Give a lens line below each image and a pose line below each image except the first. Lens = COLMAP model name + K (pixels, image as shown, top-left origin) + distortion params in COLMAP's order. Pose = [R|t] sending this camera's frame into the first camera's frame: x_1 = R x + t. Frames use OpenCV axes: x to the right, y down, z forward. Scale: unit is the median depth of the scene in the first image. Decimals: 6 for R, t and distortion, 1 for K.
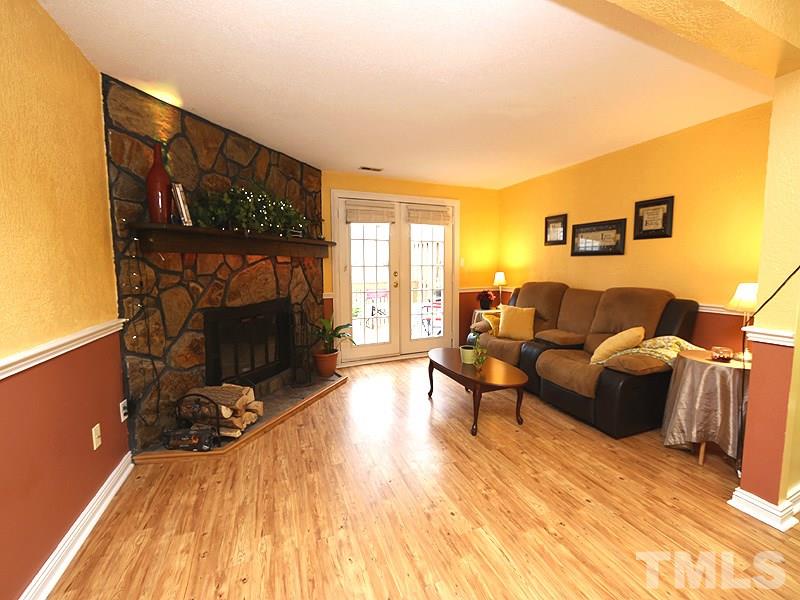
lens RADIAL K [[313.9, 0, 395.7], [0, 313.9, 299.1], [0, 0, 1]] dist [-0.023919, 0.000184]
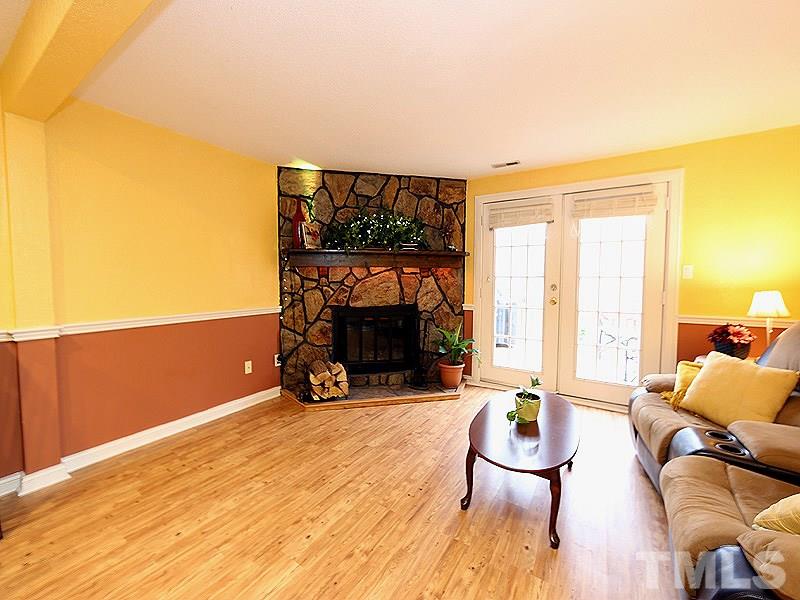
lens RADIAL K [[313.9, 0, 395.7], [0, 313.9, 299.1], [0, 0, 1]] dist [-0.023919, 0.000184]
pose [[0.573203, 0.061756, -0.817083, 0.704626], [-0.090118, 0.995858, 0.012048, -0.042350], [0.814443, 0.066728, 0.576394, 0.416180]]
